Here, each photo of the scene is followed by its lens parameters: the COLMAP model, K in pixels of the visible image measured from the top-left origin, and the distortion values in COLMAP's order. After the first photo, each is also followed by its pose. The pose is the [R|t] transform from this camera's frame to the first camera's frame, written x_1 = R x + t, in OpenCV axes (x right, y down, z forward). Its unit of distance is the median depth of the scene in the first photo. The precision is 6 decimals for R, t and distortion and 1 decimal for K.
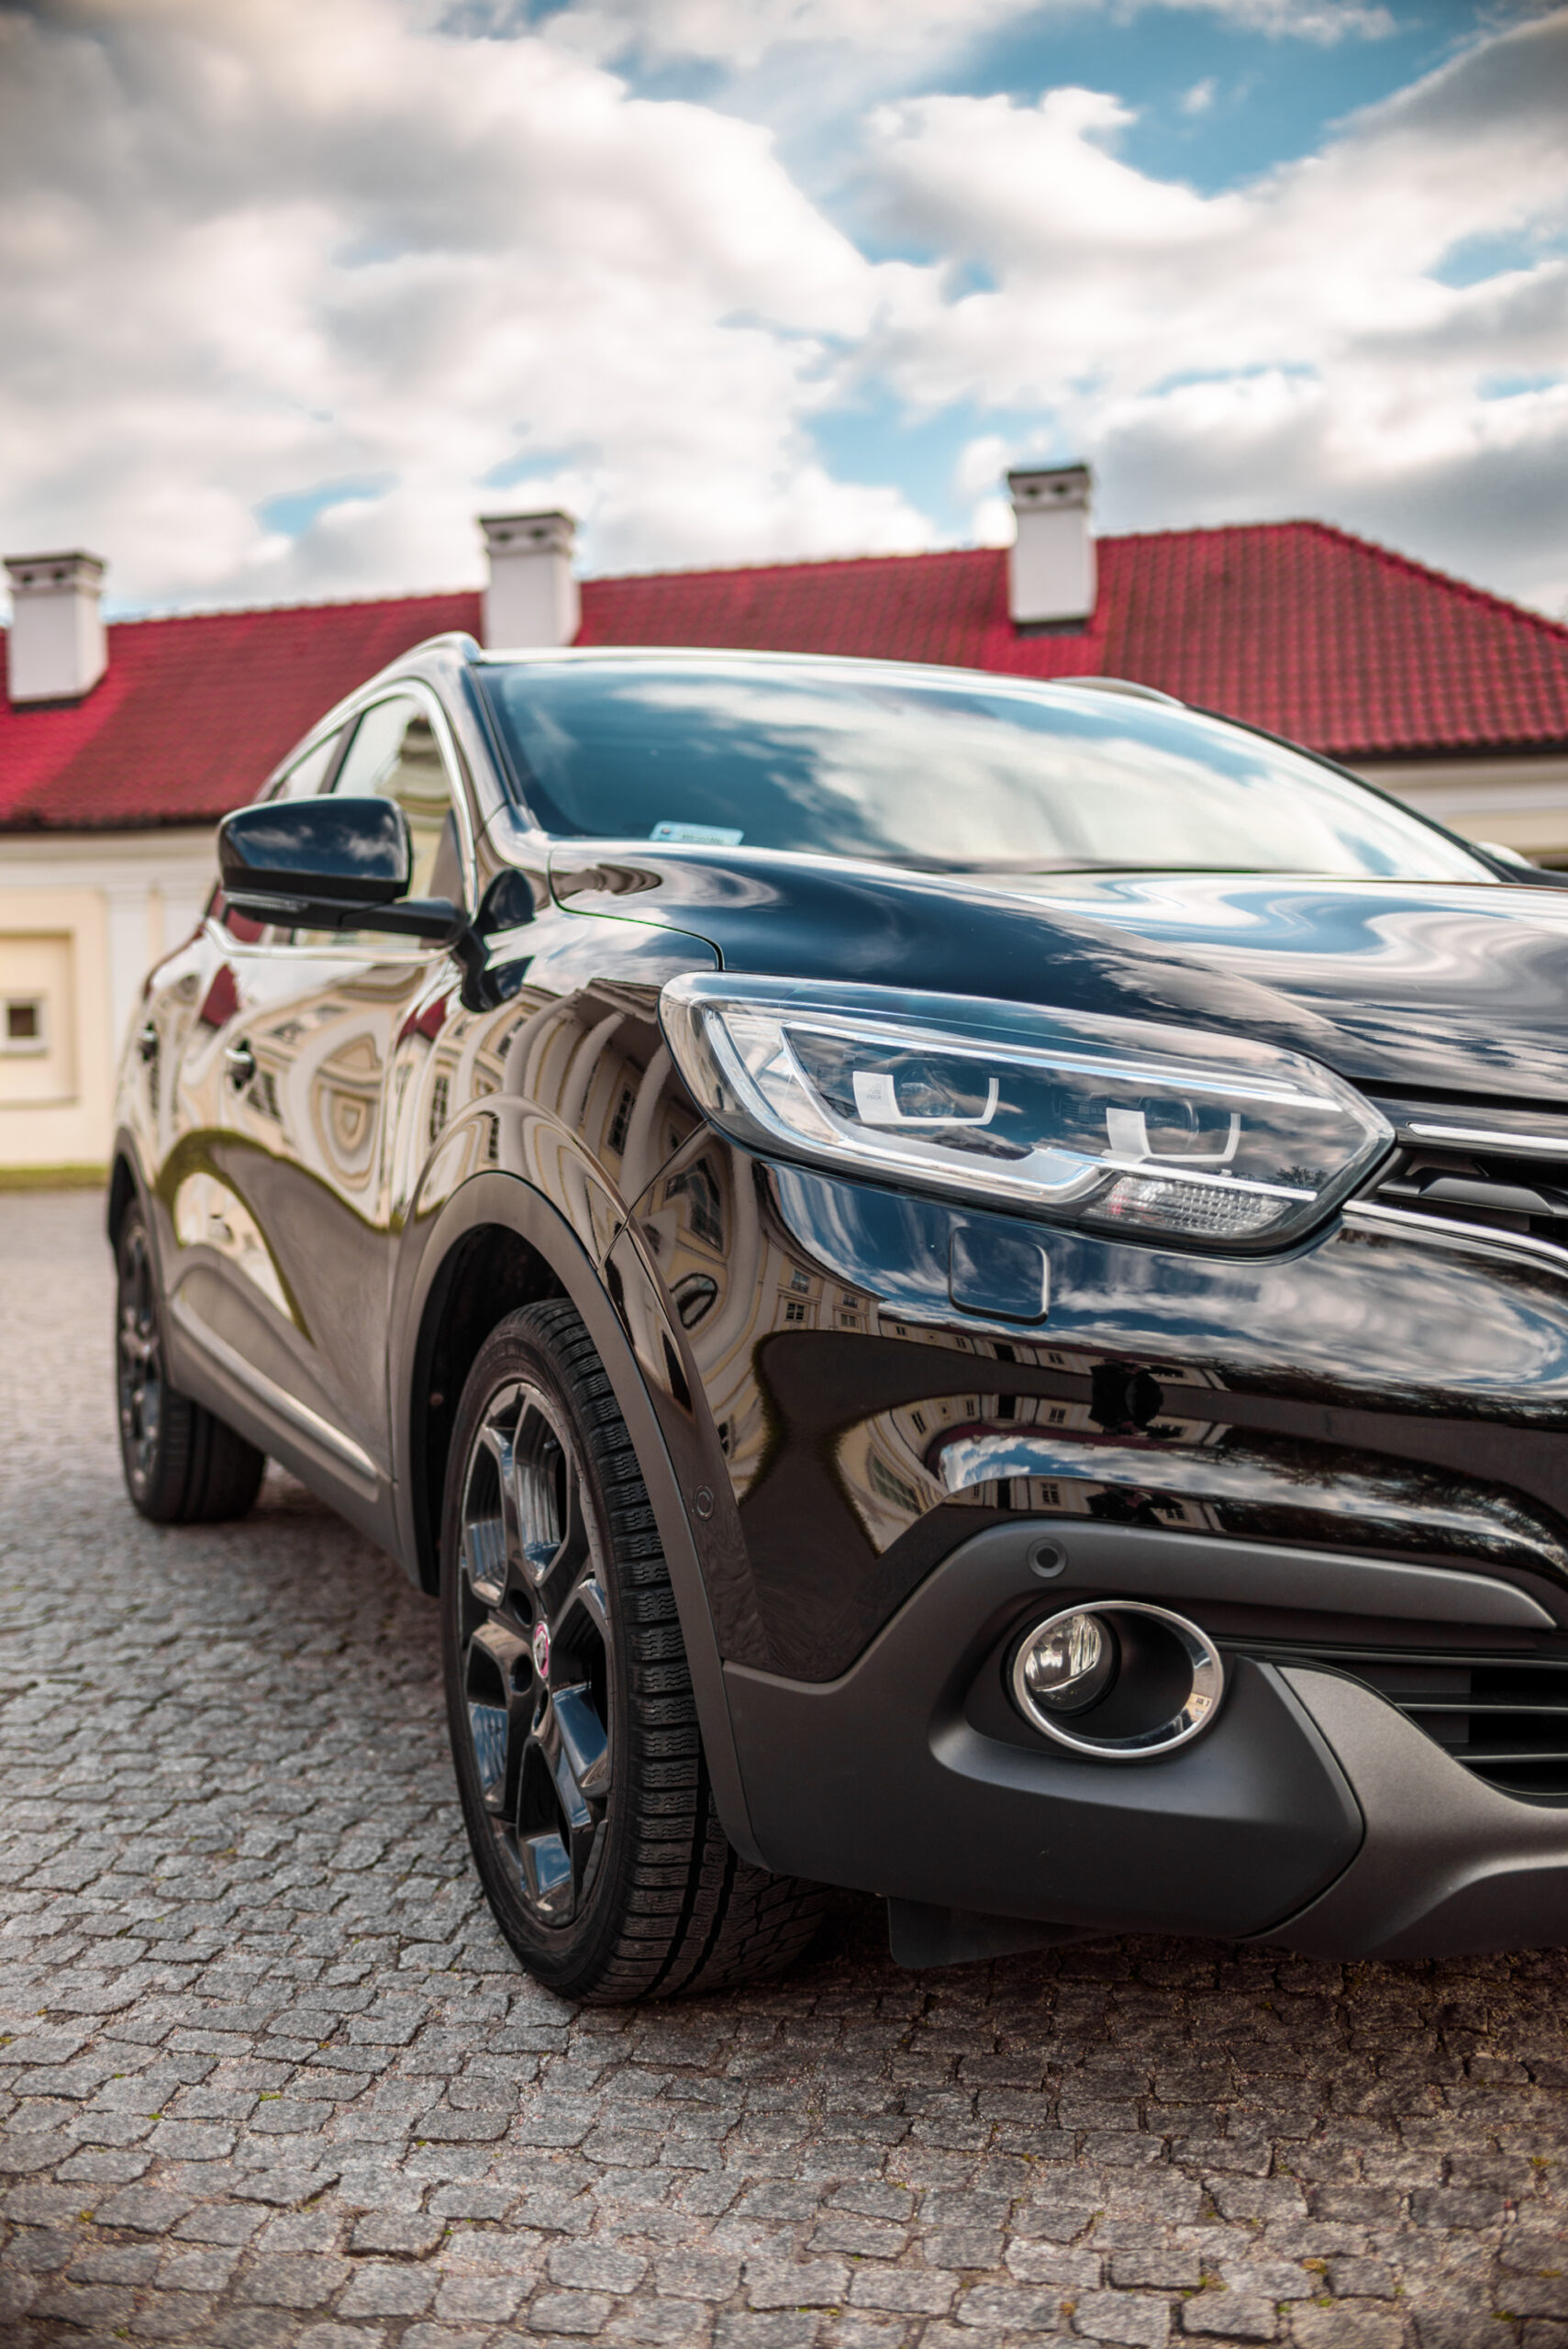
lens RADIAL K [[2492.7, 0, 784.0], [0, 2492.7, 1174.5], [0, 0, 1]] dist [-0.028697, 0.028456]
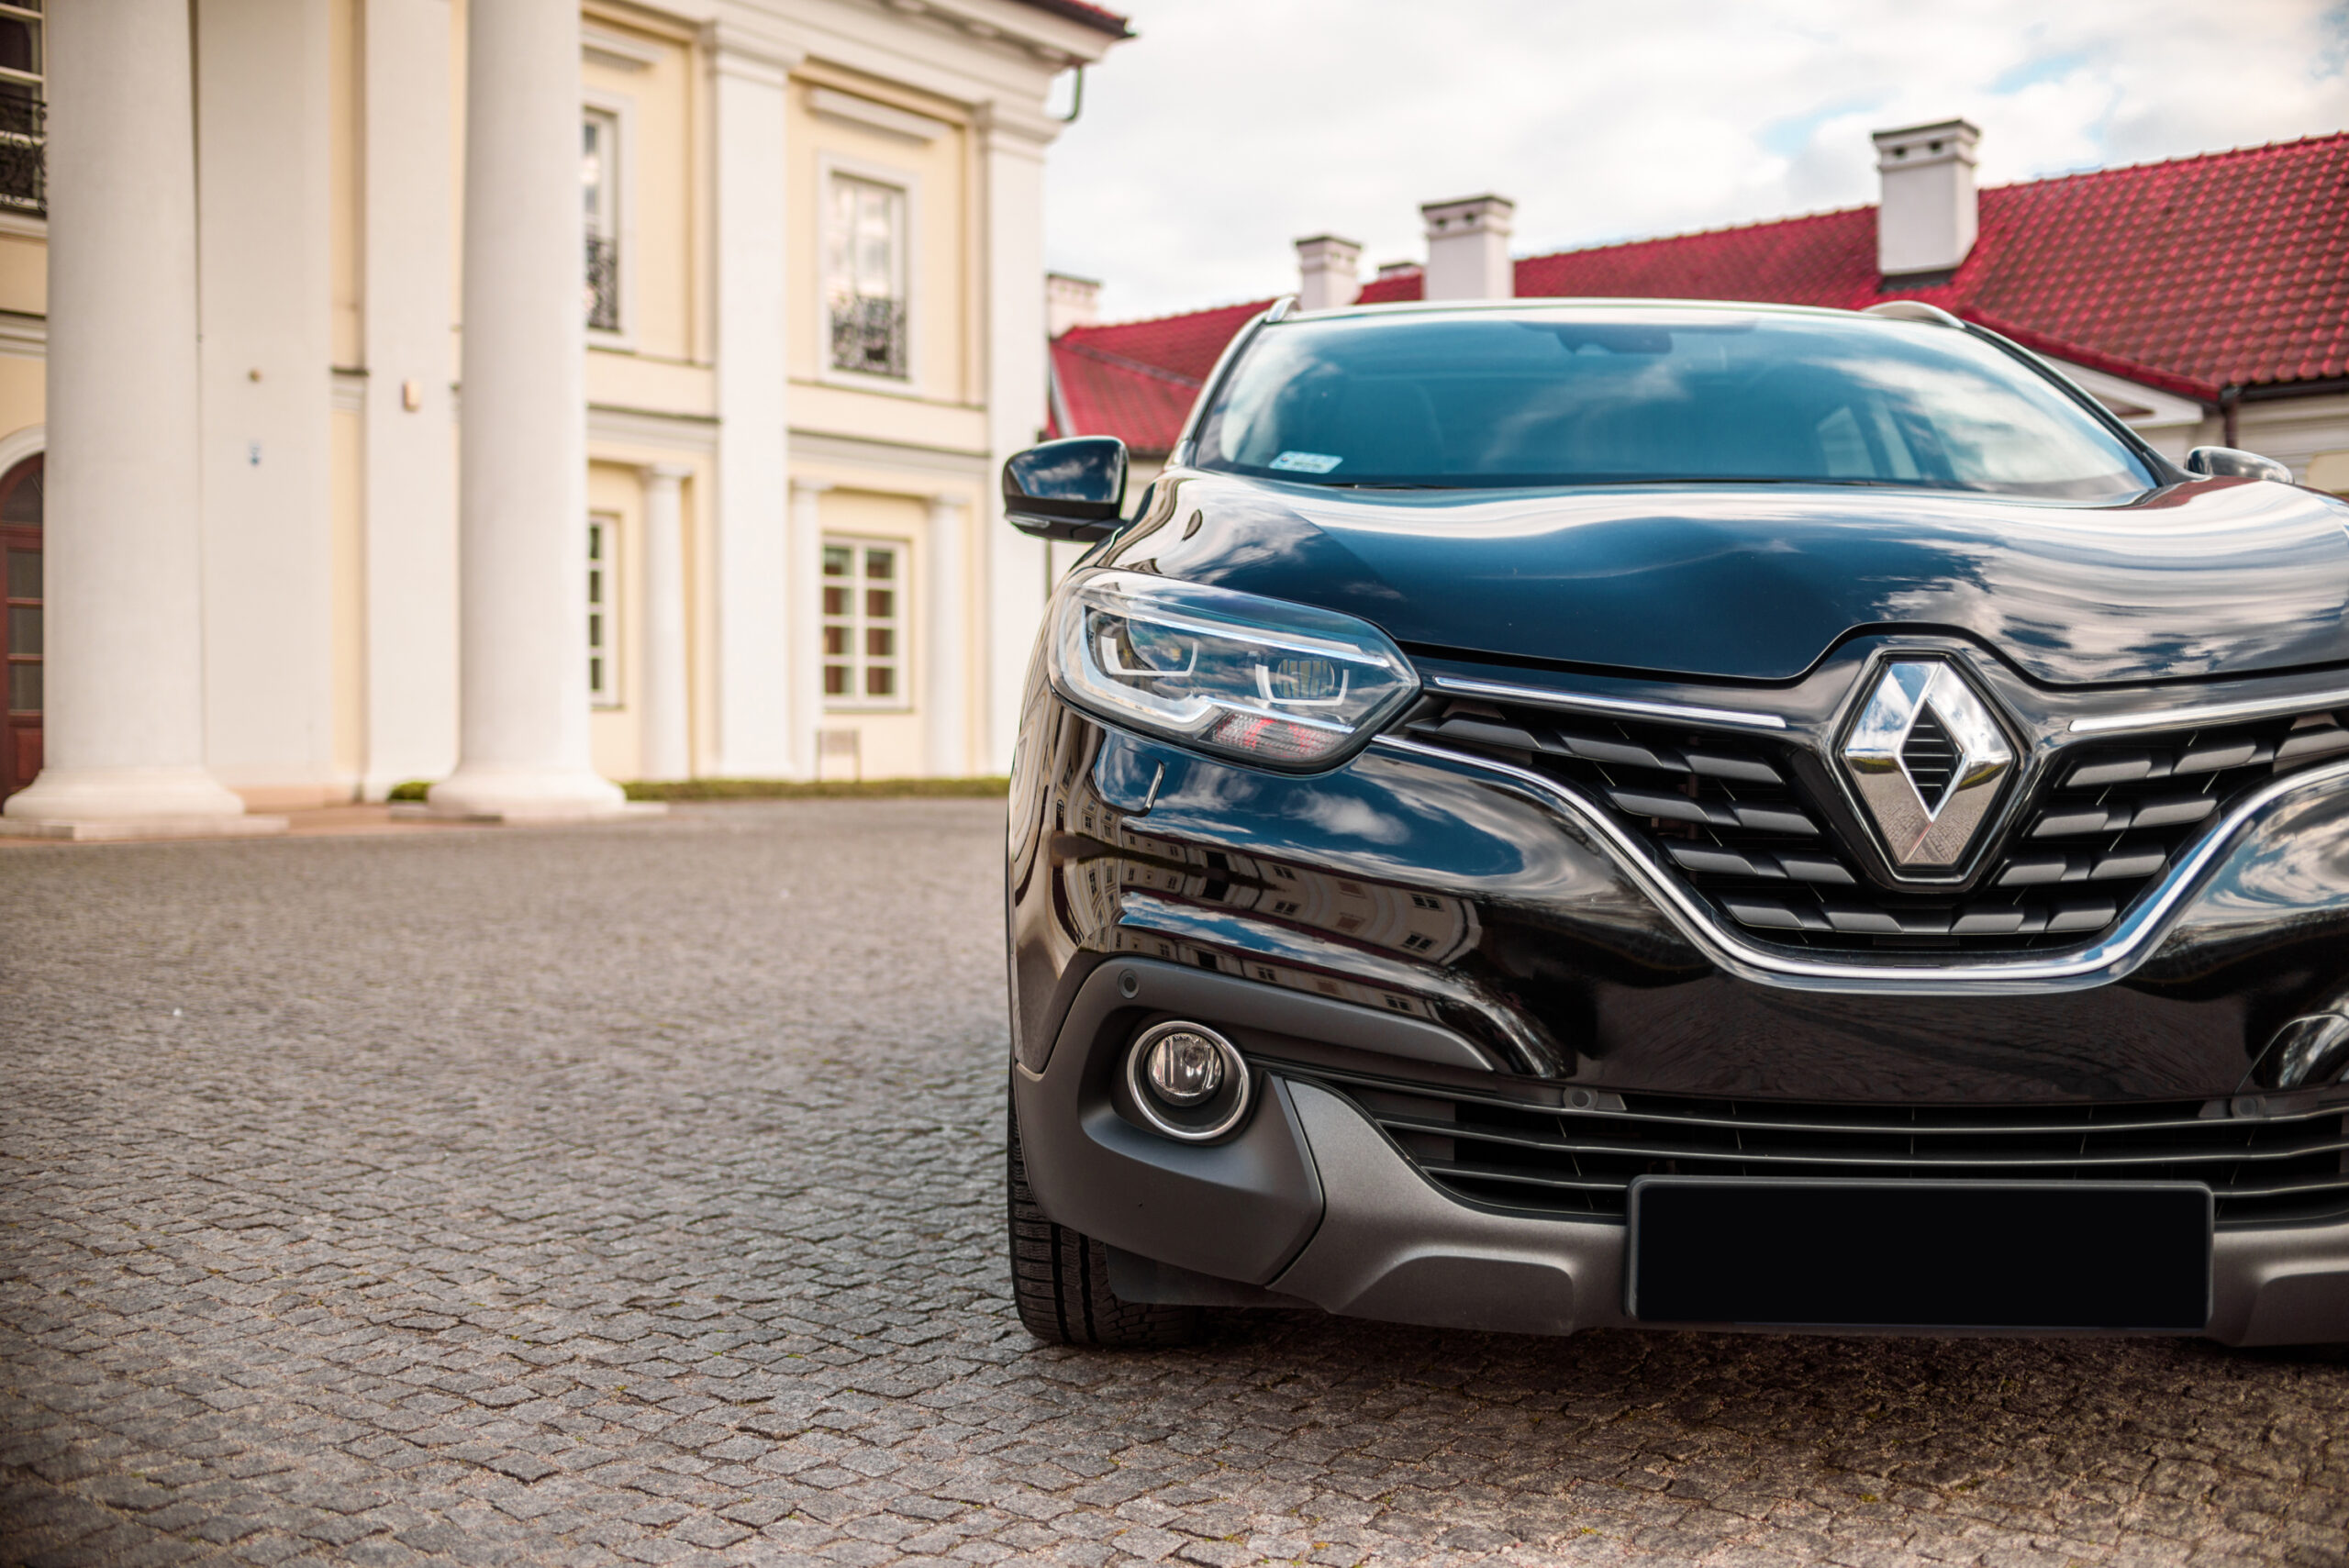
lens RADIAL K [[2408.3, 0, 1174.5], [0, 2408.3, 784.0], [0, 0, 1]] dist [-0.137873, 0.171580]
pose [[0.877326, 0.033823, -0.478701, 0.477198], [-0.037008, 0.999311, 0.002782, 0.023803], [0.478466, 0.015275, 0.877973, -0.102256]]
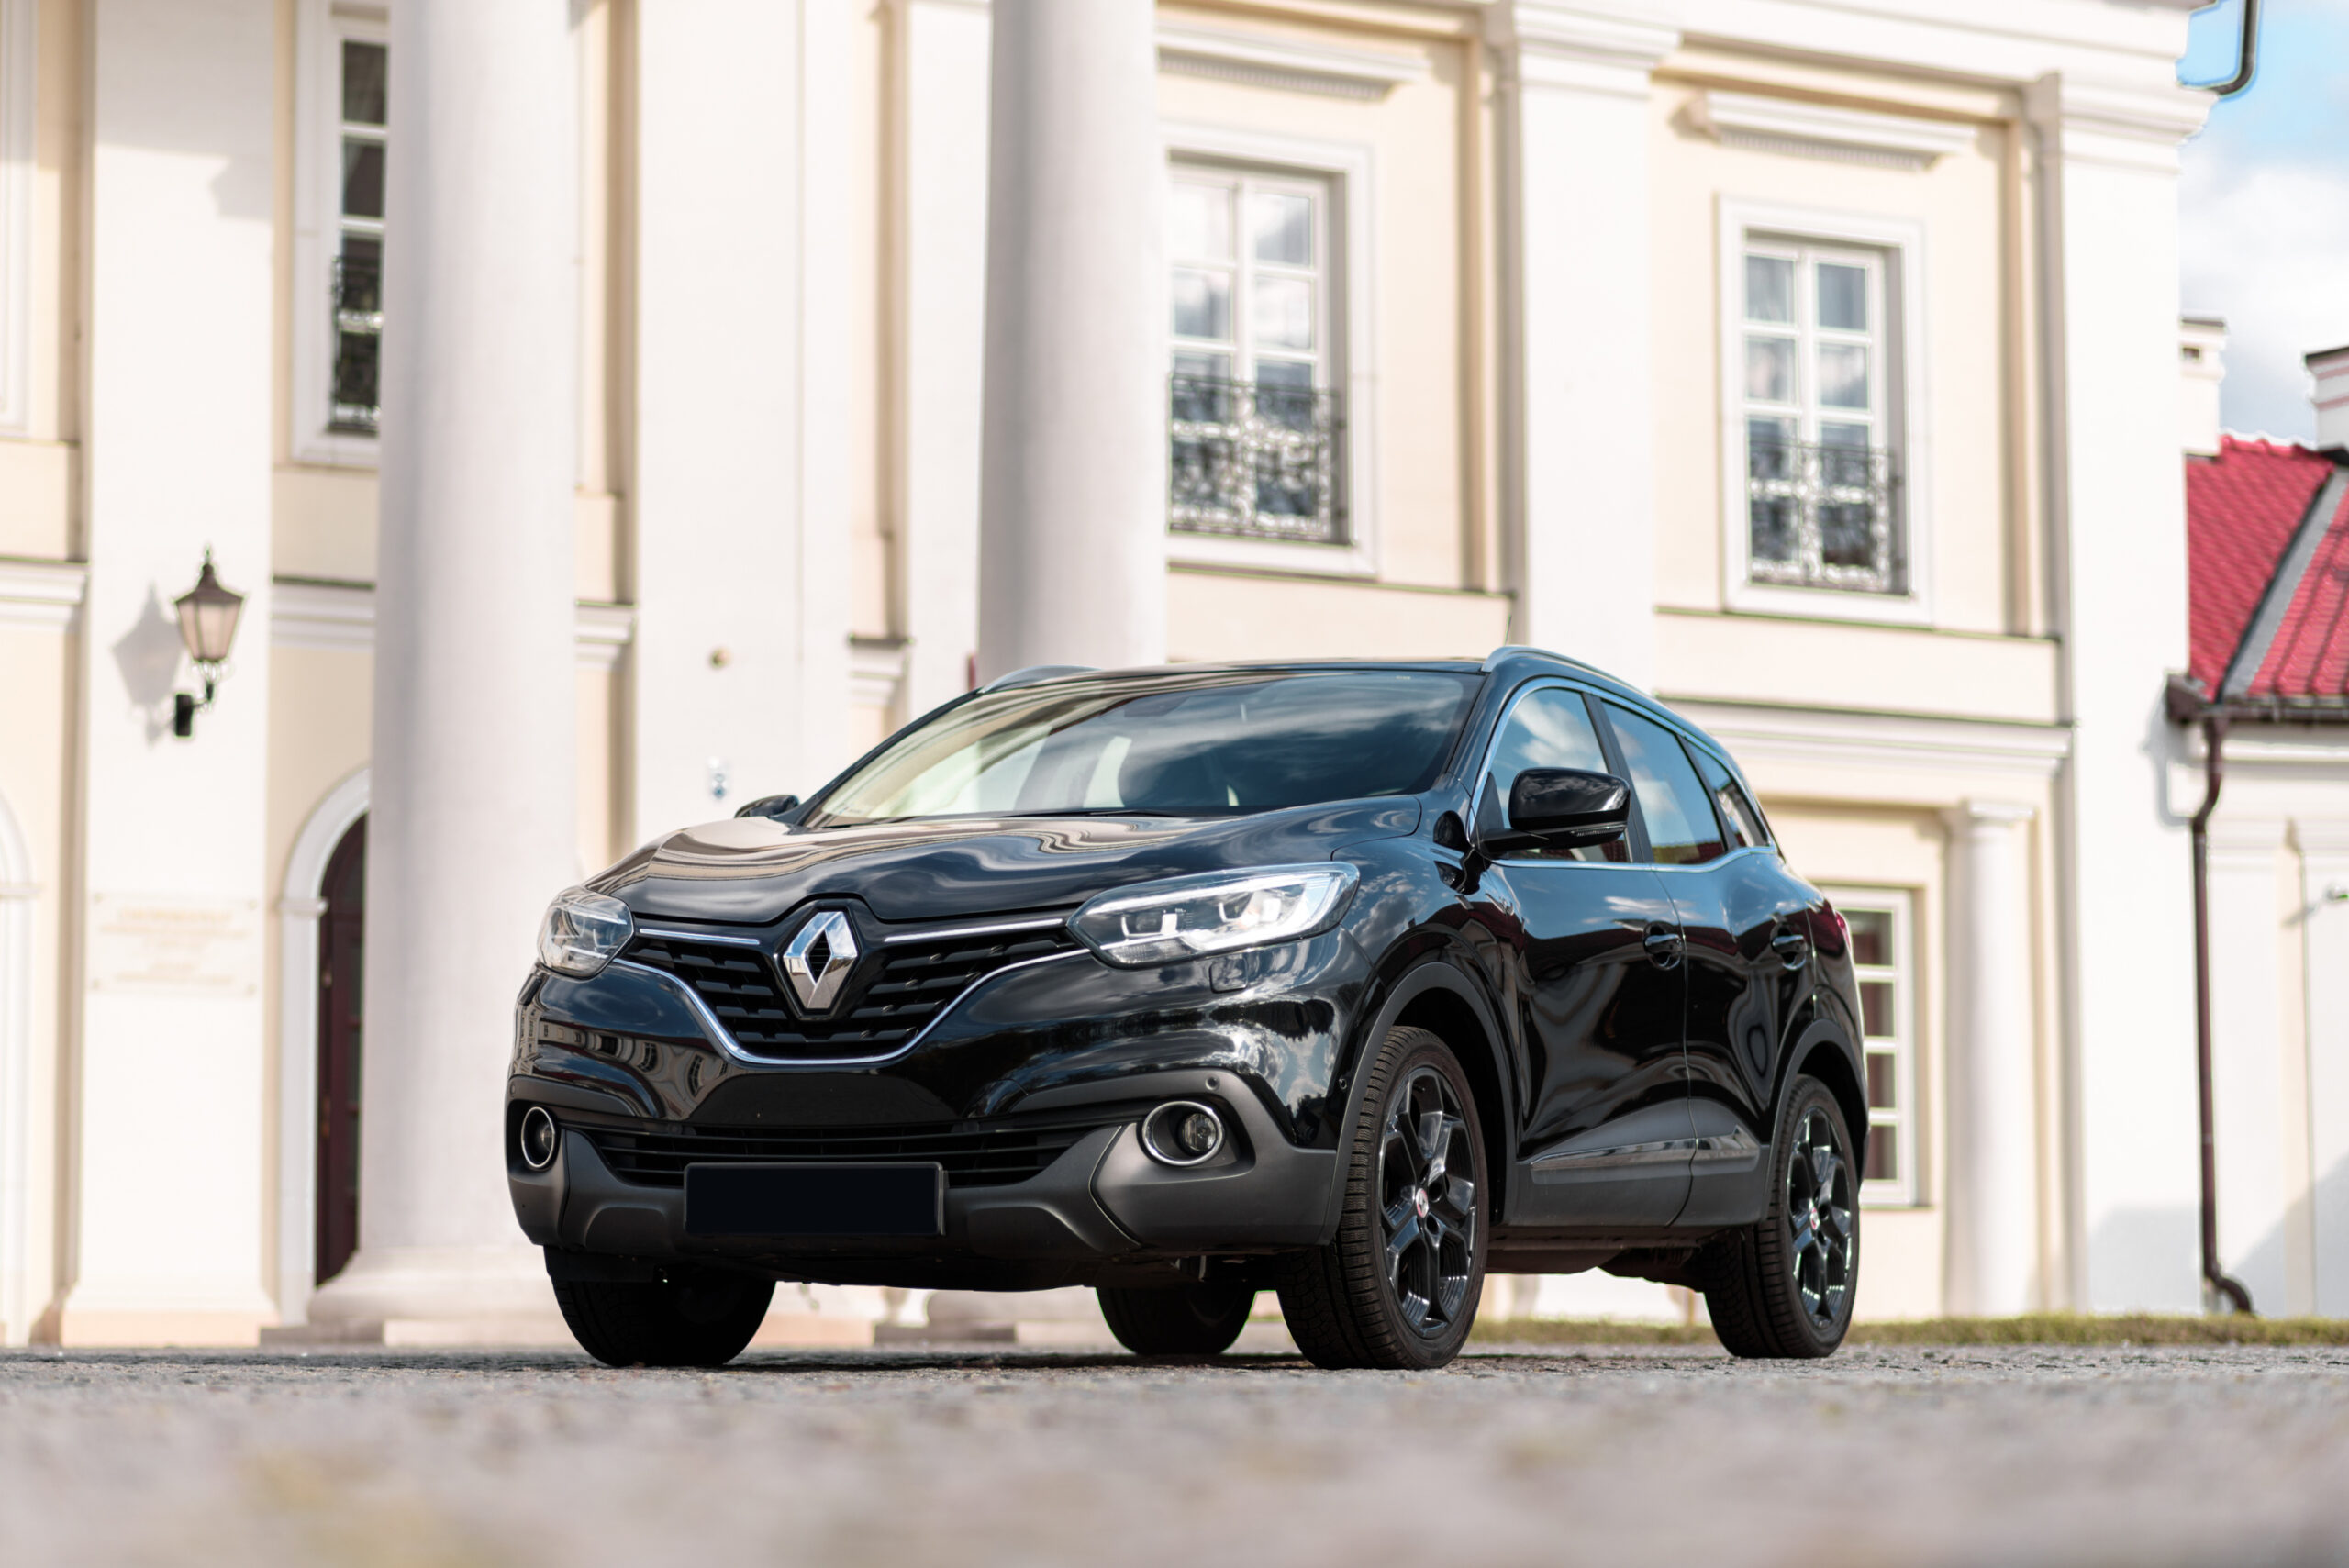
lens RADIAL K [[5683.5, 0, 1174.5], [0, 5683.5, 784.0], [0, 0, 1]] dist [0.042283, 0.056077]
pose [[0.665117, -0.054243, -0.744767, 3.281853], [-0.040118, 0.993322, -0.108173, 0.291416], [0.745661, 0.101826, 0.658499, -1.624692]]
